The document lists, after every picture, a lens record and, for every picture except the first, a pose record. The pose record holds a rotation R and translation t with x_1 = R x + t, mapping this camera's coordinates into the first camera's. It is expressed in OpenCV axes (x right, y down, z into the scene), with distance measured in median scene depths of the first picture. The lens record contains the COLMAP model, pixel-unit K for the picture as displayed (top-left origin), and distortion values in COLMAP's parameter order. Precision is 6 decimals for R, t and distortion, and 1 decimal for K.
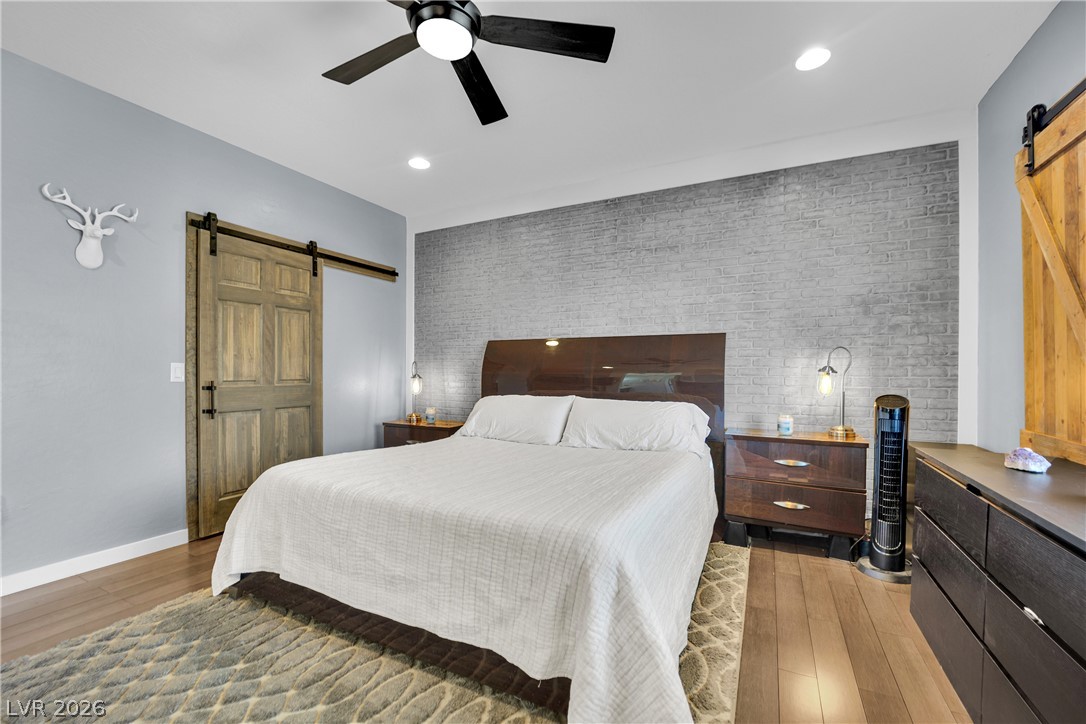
lens RADIAL K [[445.2, 0, 541.0], [0, 445.2, 370.3], [0, 0, 1]] dist [-0.018598, 0.000278]
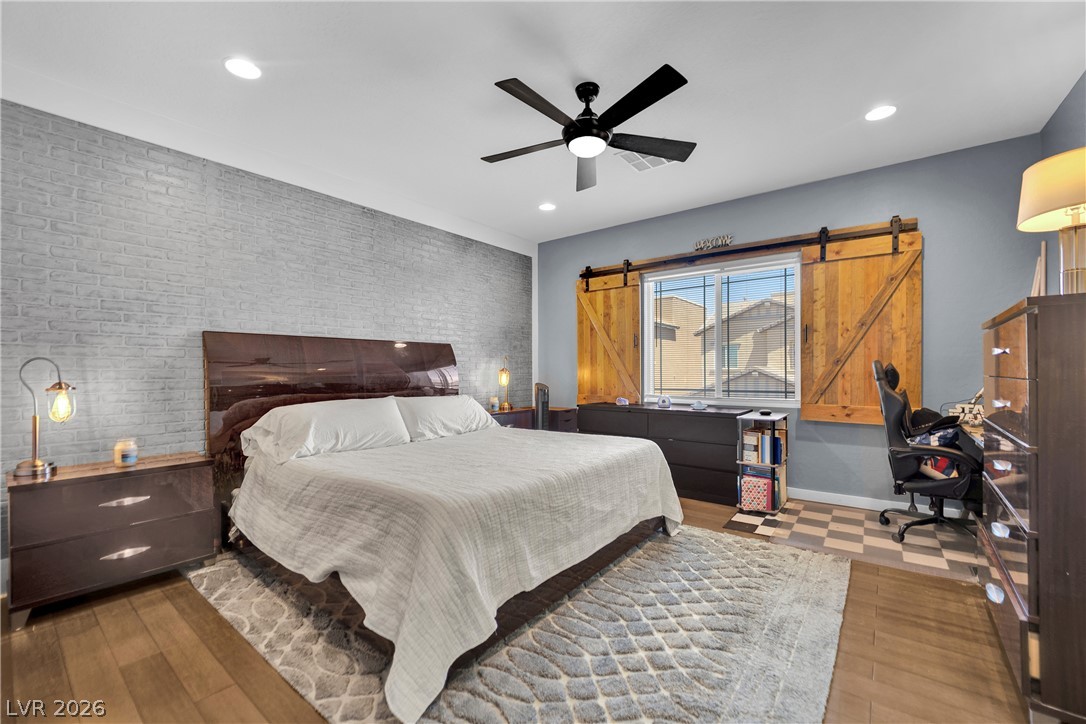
lens RADIAL K [[445.2, 0, 541.5], [0, 445.2, 363.2], [0, 0, 1]] dist [-0.018598, 0.000278]
pose [[0.206312, 0.012380, 0.978408, -0.831578], [0.007795, 0.999867, -0.014296, -0.002557], [-0.978455, 0.010576, 0.206188, 0.418683]]
